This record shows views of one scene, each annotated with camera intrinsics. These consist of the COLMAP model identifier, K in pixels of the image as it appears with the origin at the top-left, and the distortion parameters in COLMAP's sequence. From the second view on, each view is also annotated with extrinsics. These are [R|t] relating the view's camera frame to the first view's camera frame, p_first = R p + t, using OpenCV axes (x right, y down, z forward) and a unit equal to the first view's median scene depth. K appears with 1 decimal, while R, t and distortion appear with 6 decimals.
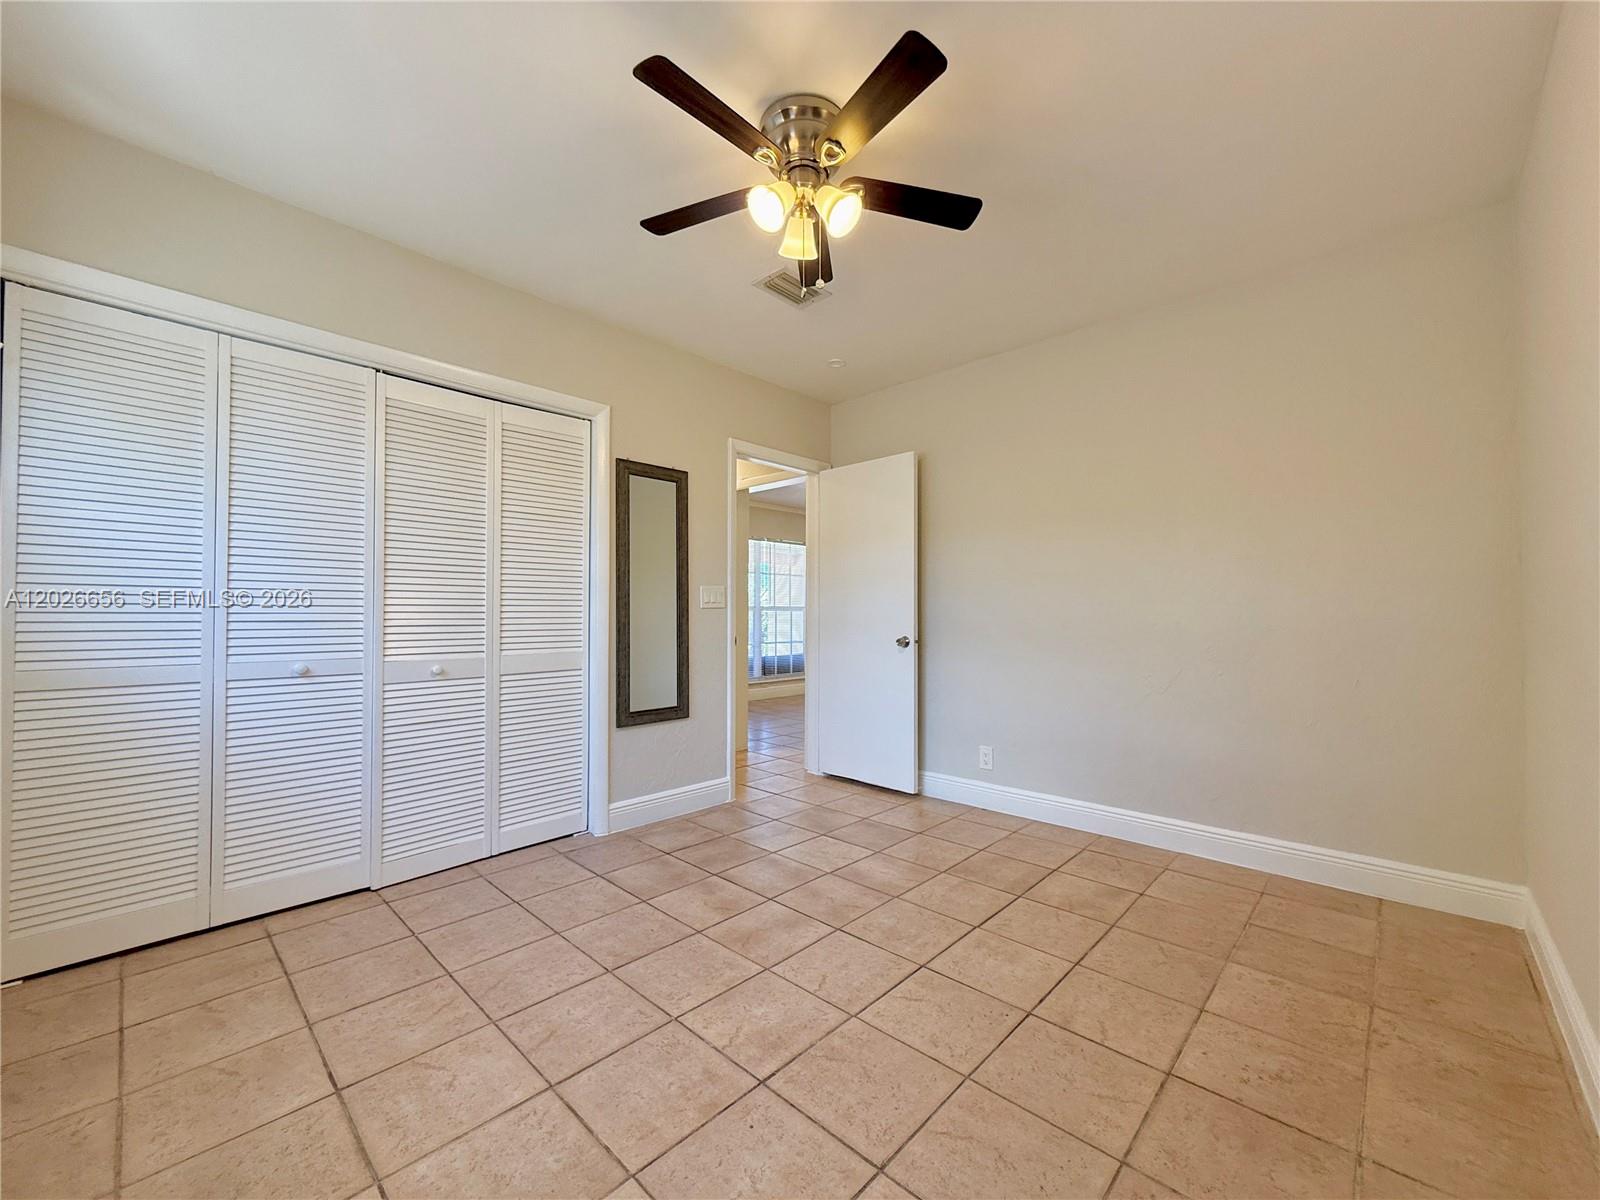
lens RADIAL K [[639.7, 0, 806.5], [0, 639.7, 605.2], [0, 0, 1]] dist [0.001669, 0.000461]
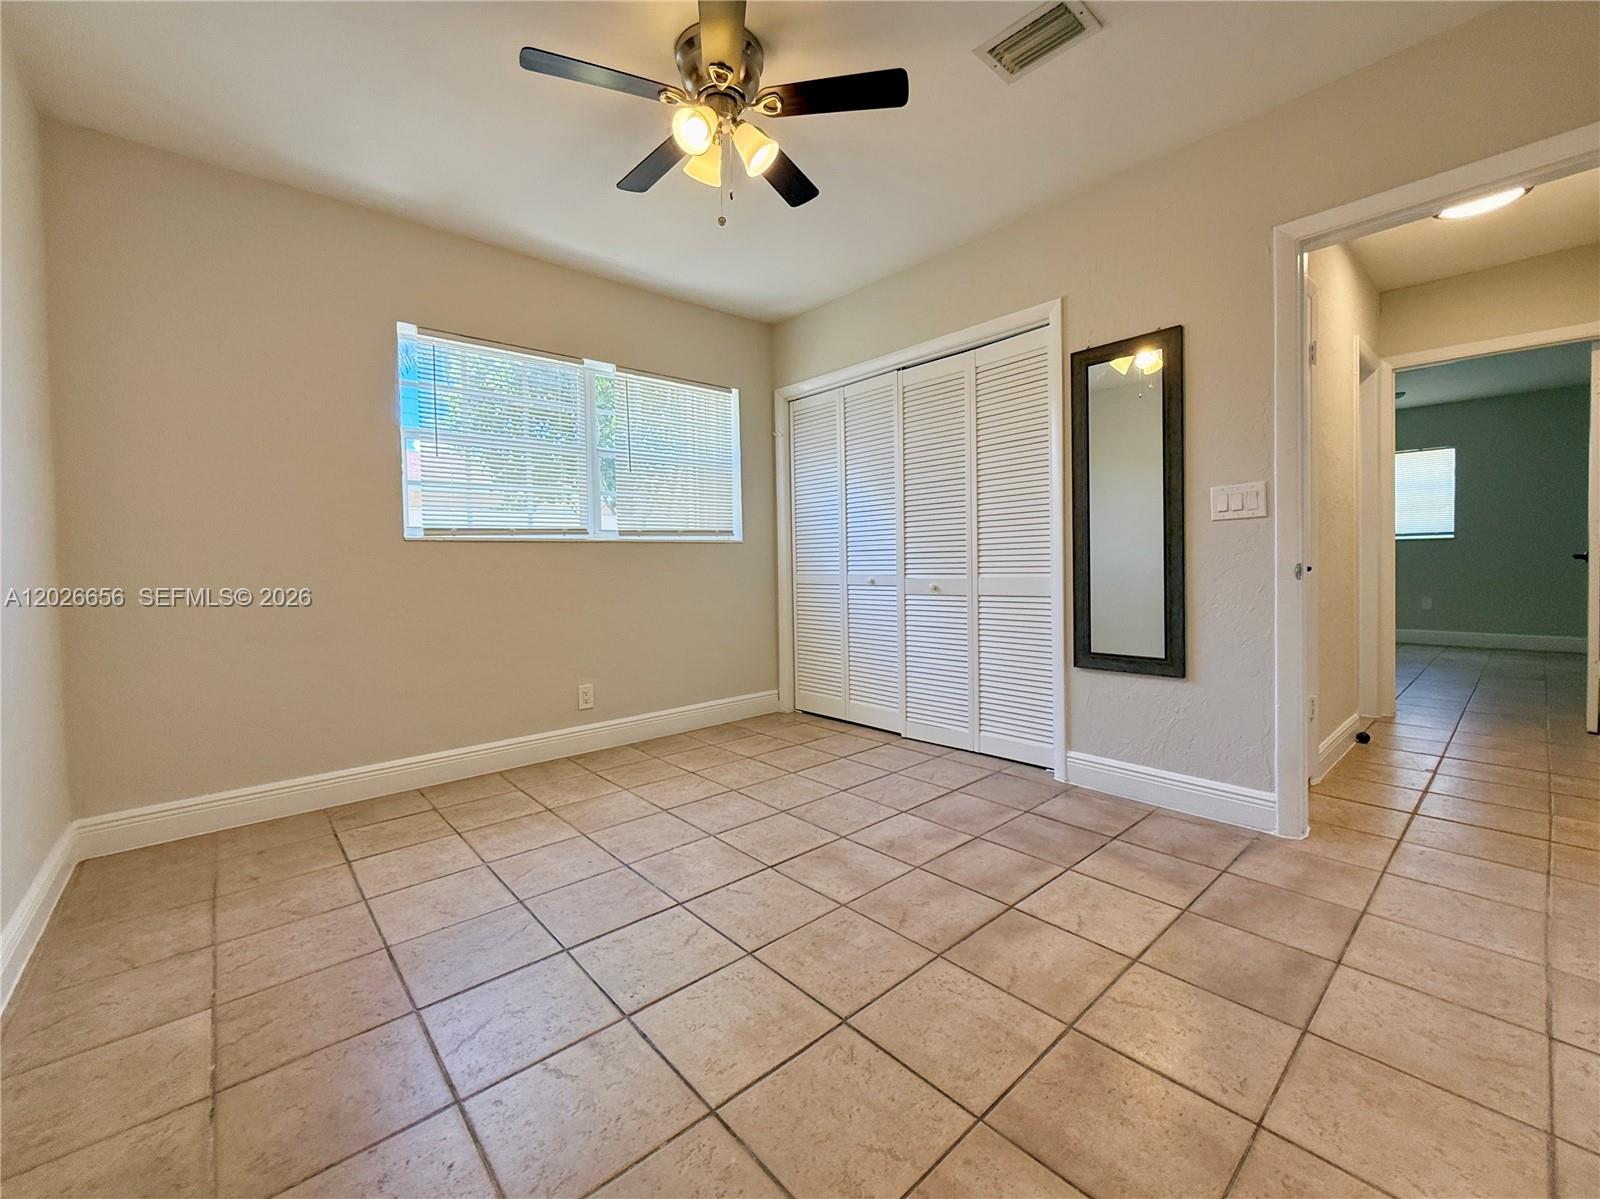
lens RADIAL K [[658.3, 0, 802.9], [0, 658.3, 579.2], [0, 0, 1]] dist [-0.000061, 0.000349]
pose [[-0.088761, 0.025211, -0.995734, 0.764766], [0.035001, 0.999141, 0.022177, 0.049114], [0.995438, -0.032883, -0.089567, 0.879245]]
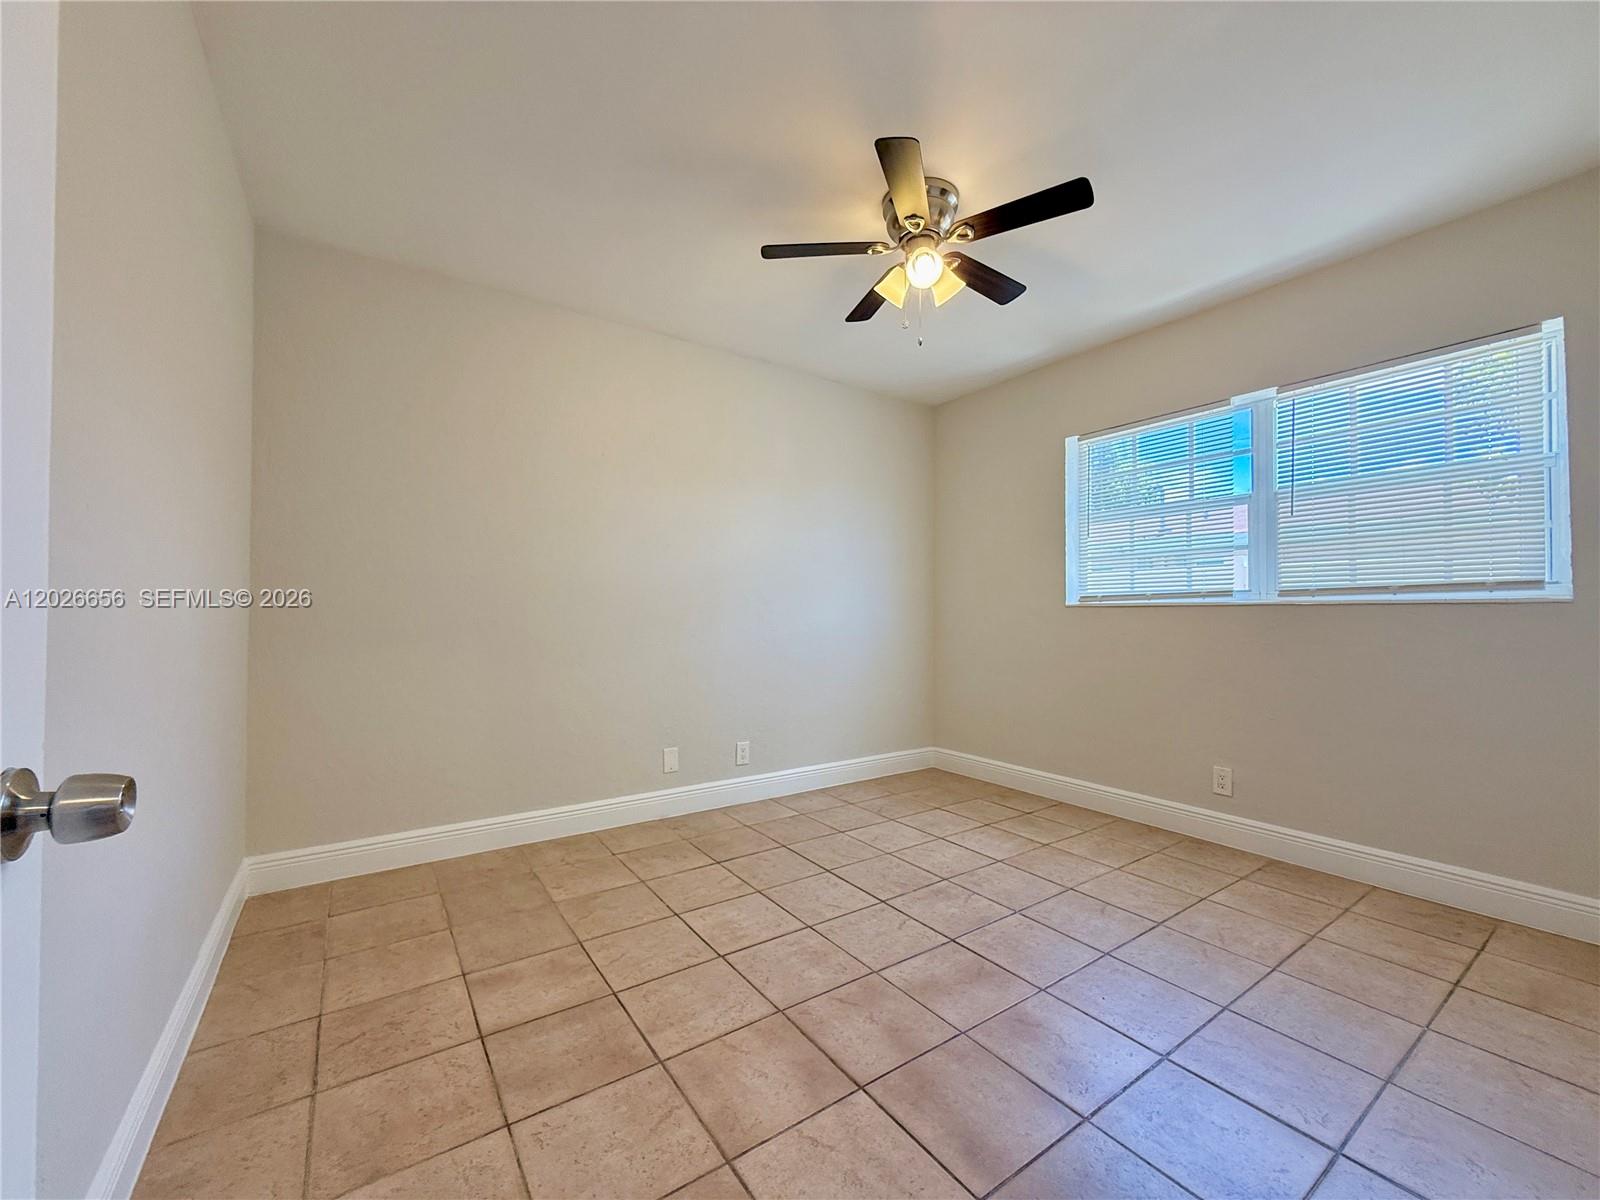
lens RADIAL K [[637.7, 0, 805.0], [0, 637.7, 602.7], [0, 0, 1]] dist [-0.001136, 0.000247]
pose [[-0.978936, -0.001709, 0.204161, -0.028032], [-0.008866, 0.999377, -0.034147, 0.028491], [-0.203975, -0.035238, -0.978342, 1.598257]]
